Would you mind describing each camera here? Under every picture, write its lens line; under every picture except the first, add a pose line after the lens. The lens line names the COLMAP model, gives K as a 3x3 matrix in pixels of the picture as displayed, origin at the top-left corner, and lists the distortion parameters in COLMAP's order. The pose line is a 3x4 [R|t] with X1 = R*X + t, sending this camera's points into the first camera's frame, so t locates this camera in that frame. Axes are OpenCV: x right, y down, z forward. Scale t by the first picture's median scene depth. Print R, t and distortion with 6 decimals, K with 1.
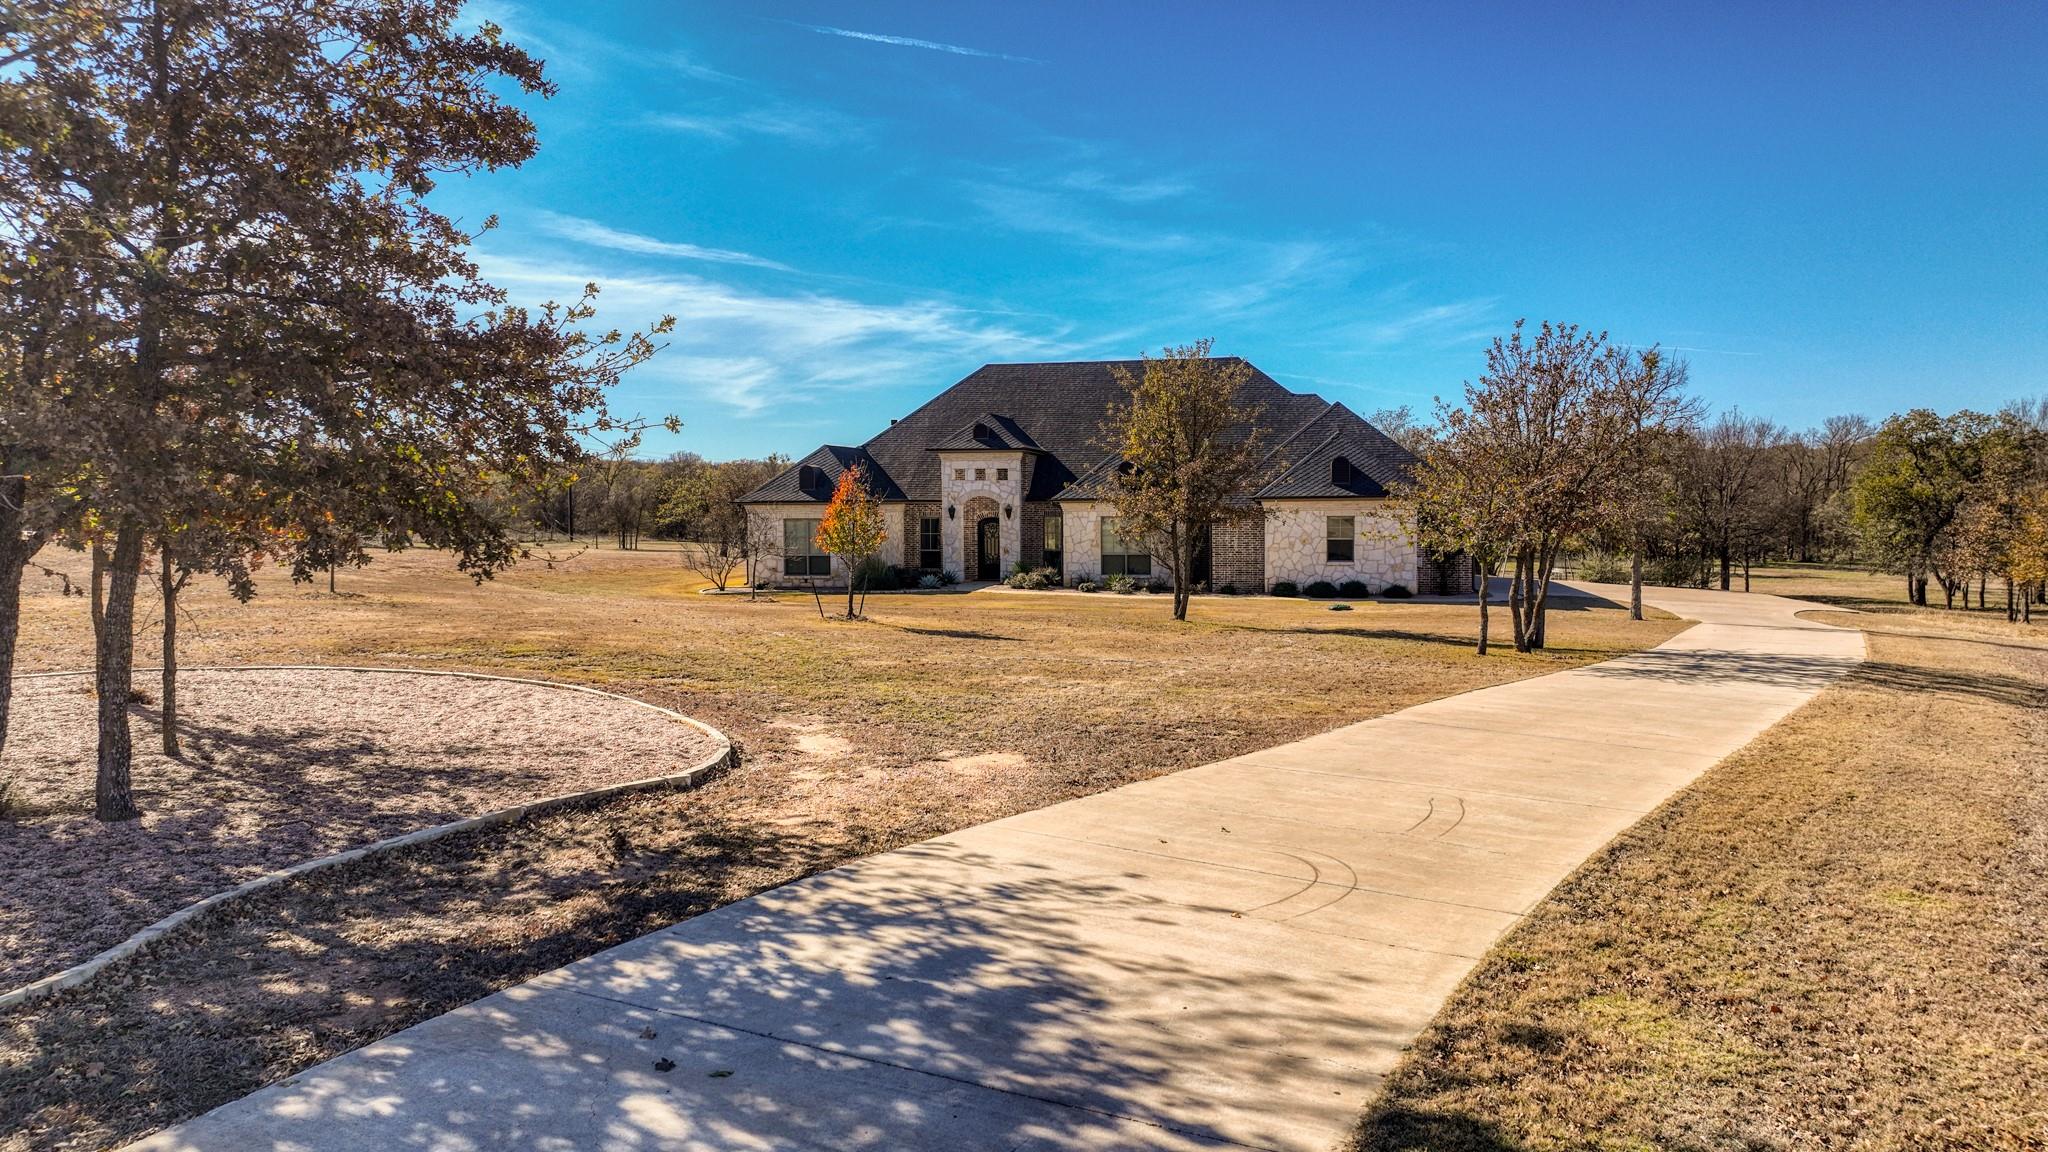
lens RADIAL K [[1450.3, 0, 1024.0], [0, 1450.3, 576.0], [0, 0, 1]] dist [0.006260, 0.006641]
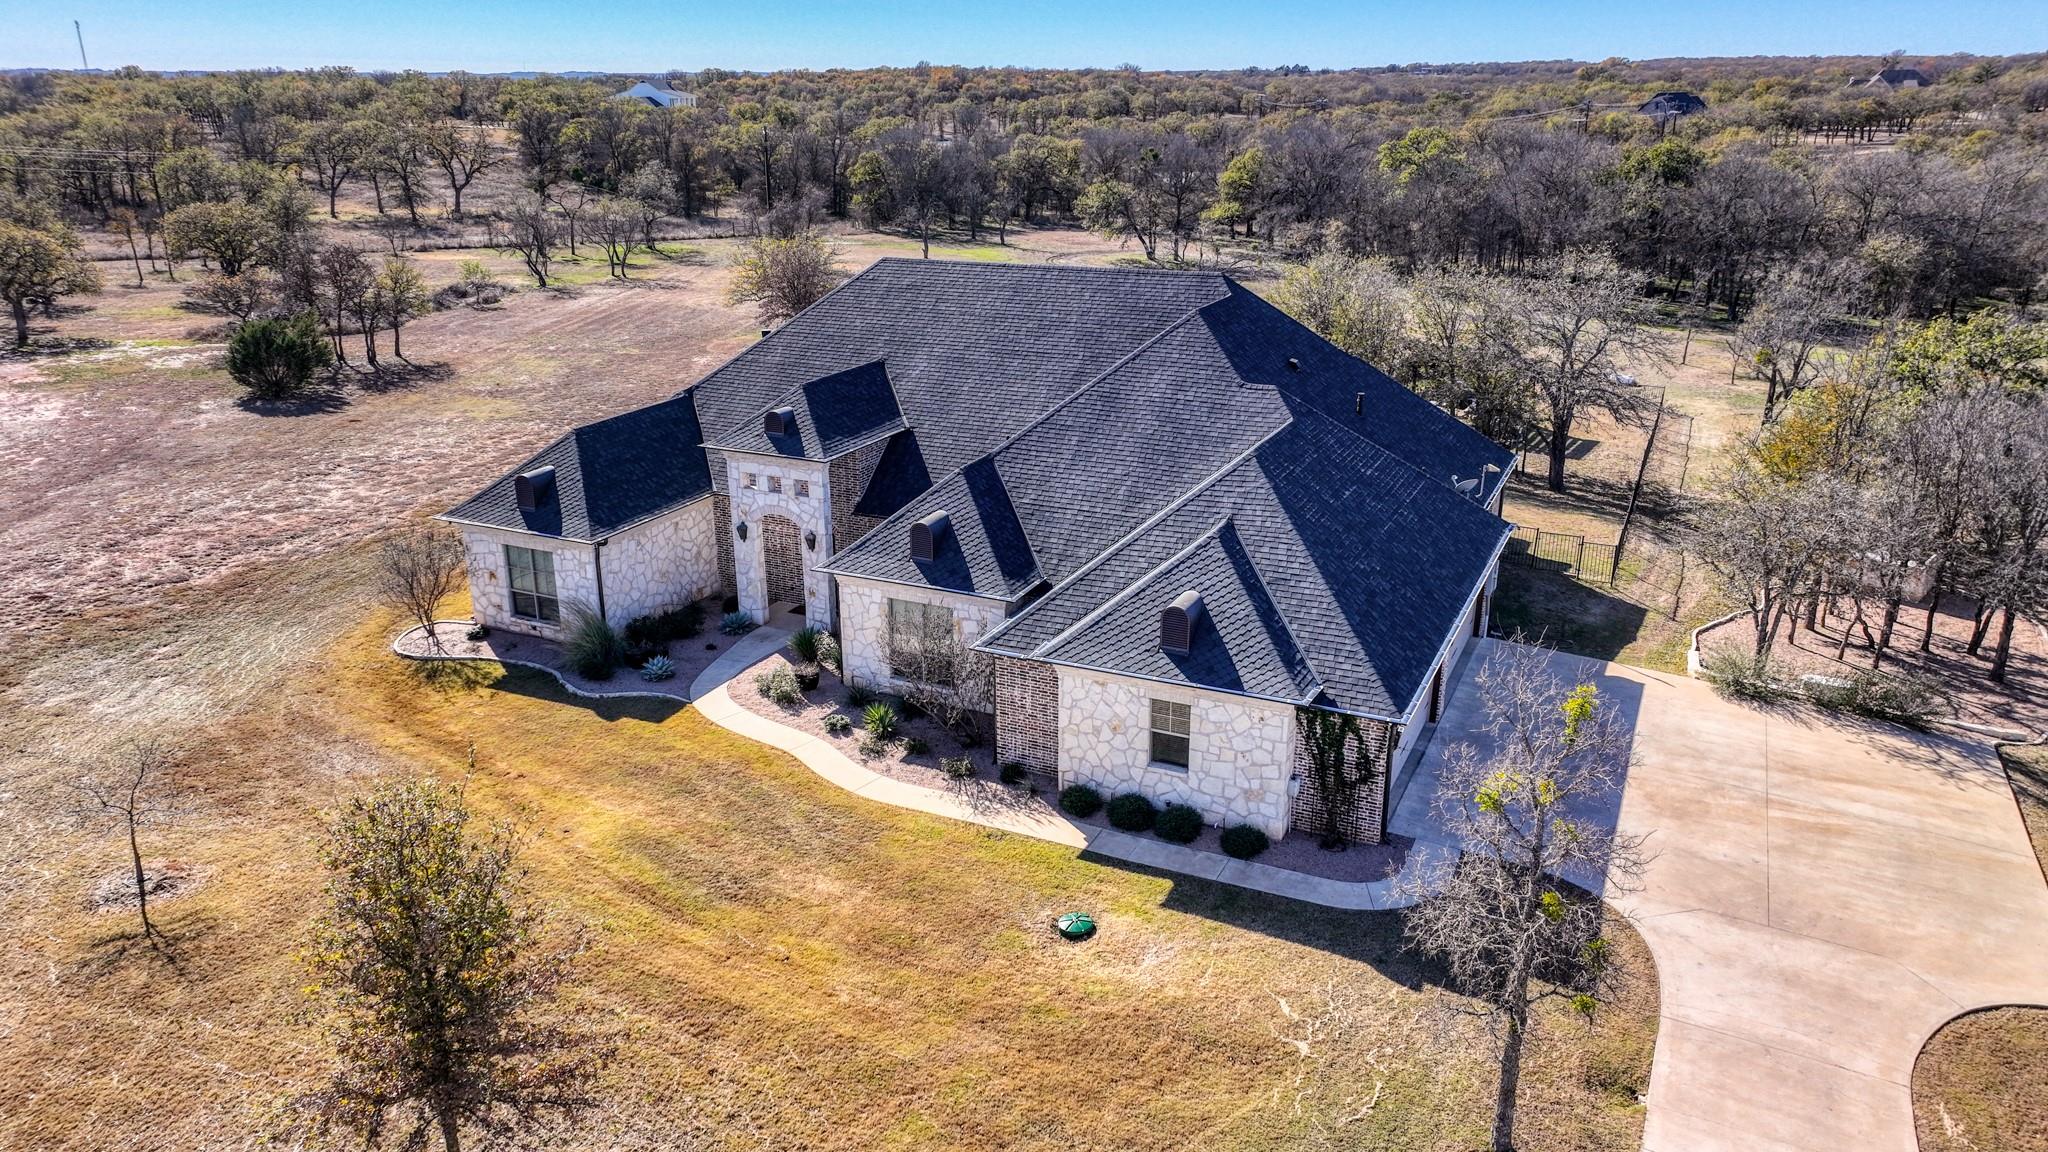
lens RADIAL K [[1450.3, 0, 1024.0], [0, 1450.3, 576.0], [0, 0, 1]] dist [0.006260, 0.006641]
pose [[0.966435, 0.084255, -0.242701, 0.260672], [-0.014170, 0.960737, 0.277099, -0.224255], [0.256519, -0.264359, 0.929684, 0.370609]]
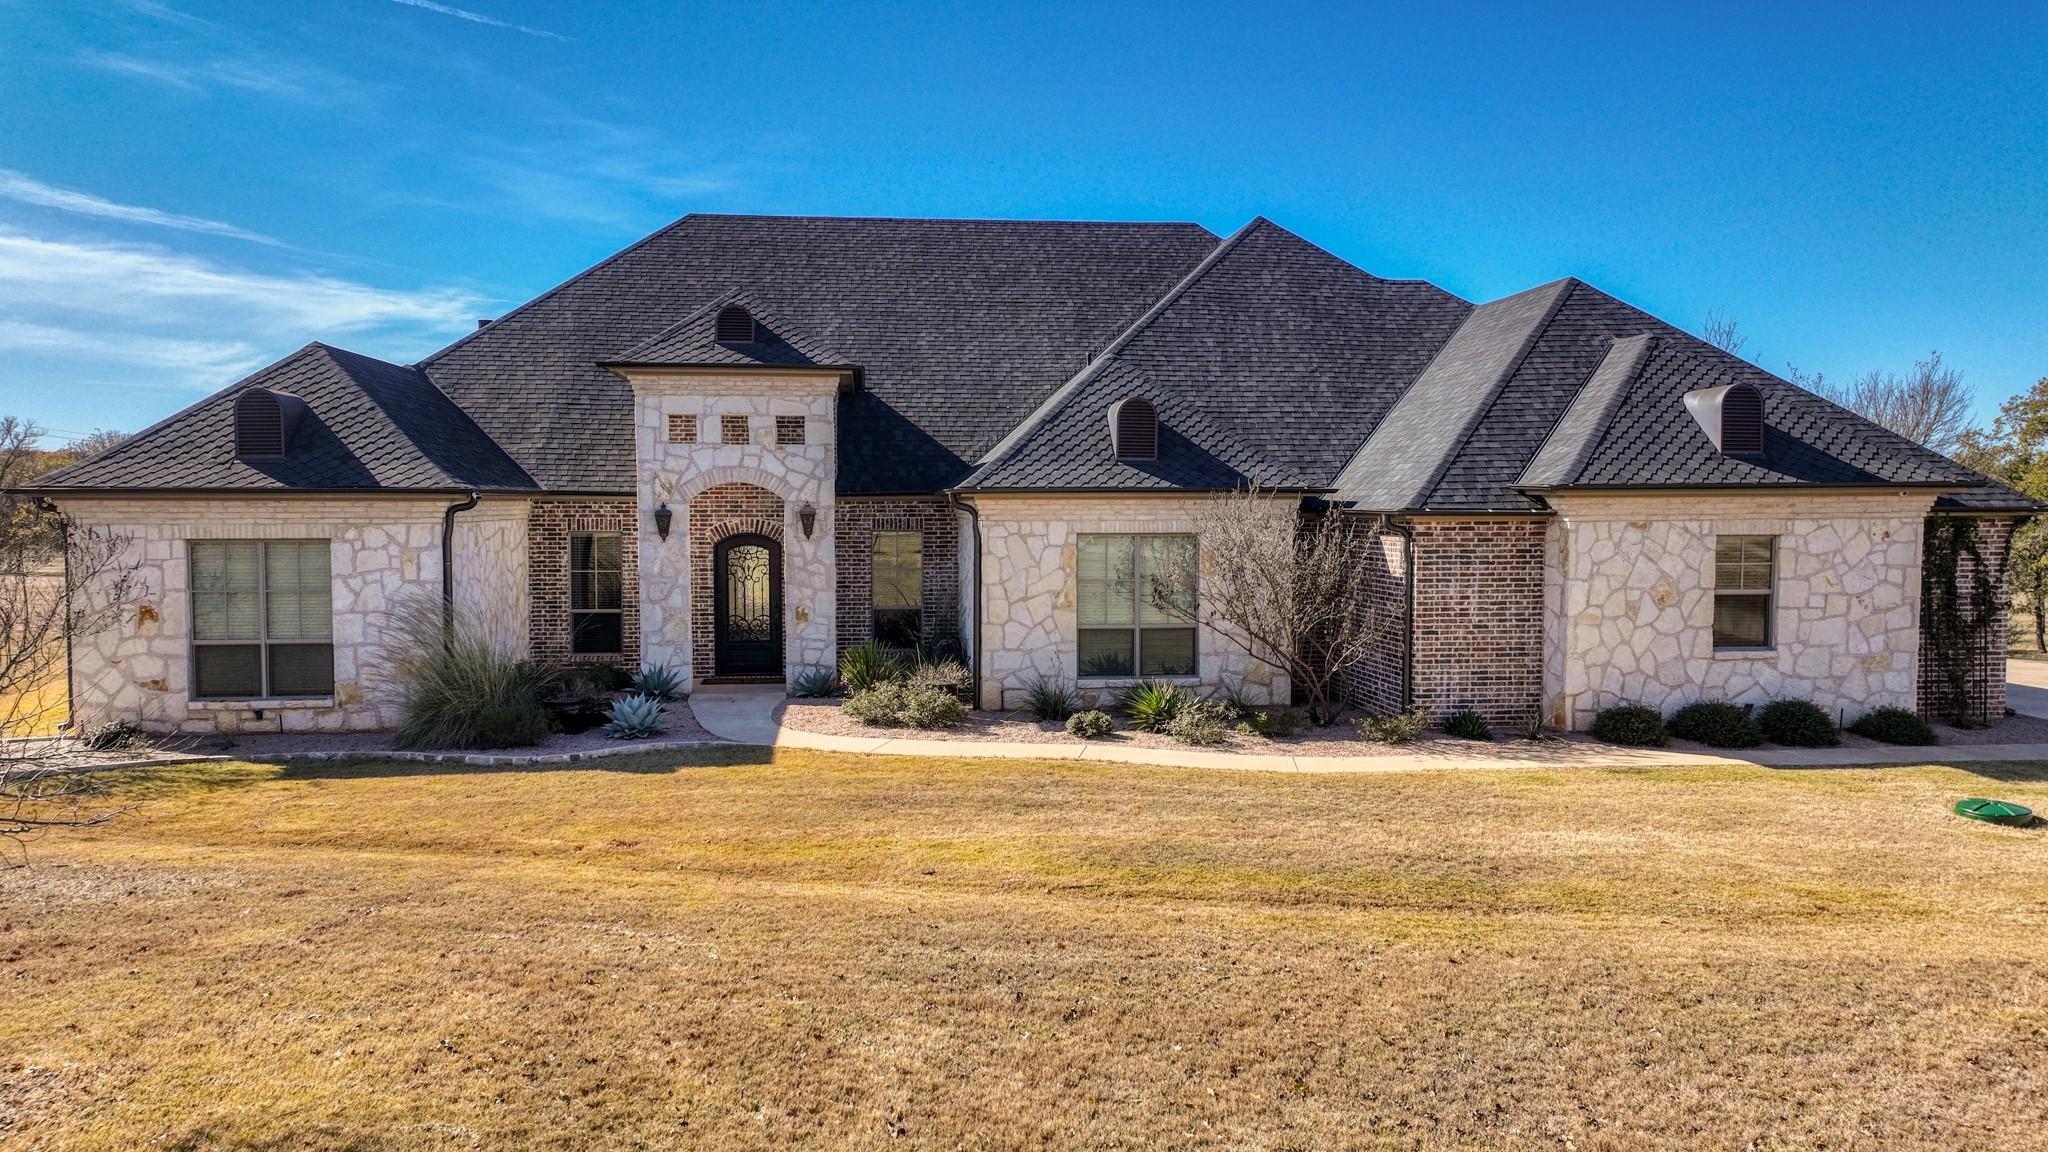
lens RADIAL K [[1450.3, 0, 1024.0], [0, 1450.3, 576.0], [0, 0, 1]] dist [0.006260, 0.006641]
pose [[0.952408, -0.008969, 0.304693, -0.078045], [0.010343, 0.999942, -0.002896, -0.026716], [-0.304649, 0.005910, 0.952446, 0.587942]]
